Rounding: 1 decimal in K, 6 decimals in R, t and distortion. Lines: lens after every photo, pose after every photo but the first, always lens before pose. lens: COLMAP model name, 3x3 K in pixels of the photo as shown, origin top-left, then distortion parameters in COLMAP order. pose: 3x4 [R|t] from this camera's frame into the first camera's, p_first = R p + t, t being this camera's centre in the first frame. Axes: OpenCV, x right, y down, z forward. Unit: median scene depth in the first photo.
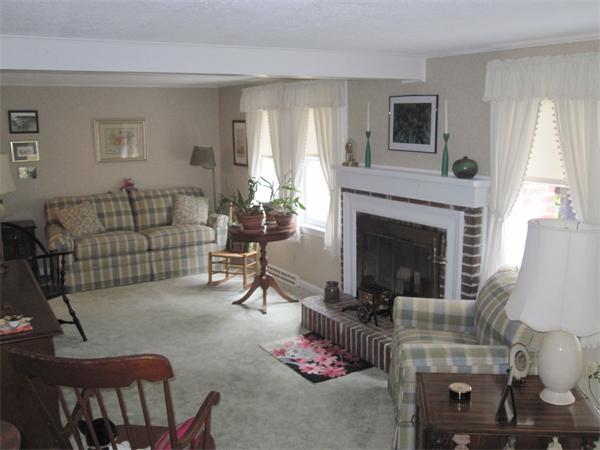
lens RADIAL K [[611.3, 0, 299.8], [0, 611.3, 226.8], [0, 0, 1]] dist [-0.061045, 0.000000]
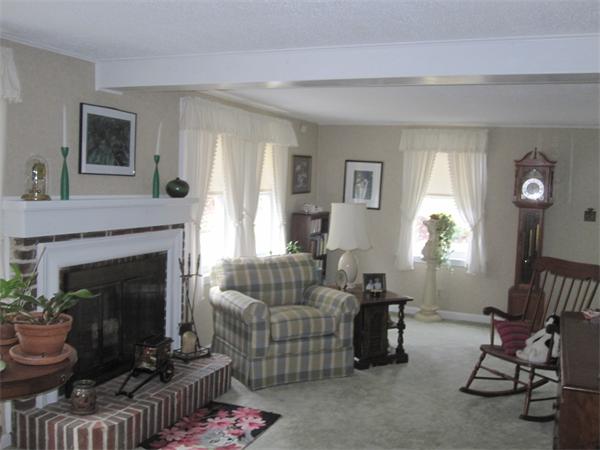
lens RADIAL K [[611.3, 0, 299.6], [0, 611.3, 224.1], [0, 0, 1]] dist [-0.061045, 0.000000]
pose [[-0.601737, -0.070557, 0.795572, -0.663143], [0.108807, 0.979562, 0.169172, -0.176959], [-0.791248, 0.188361, -0.581761, 1.341576]]
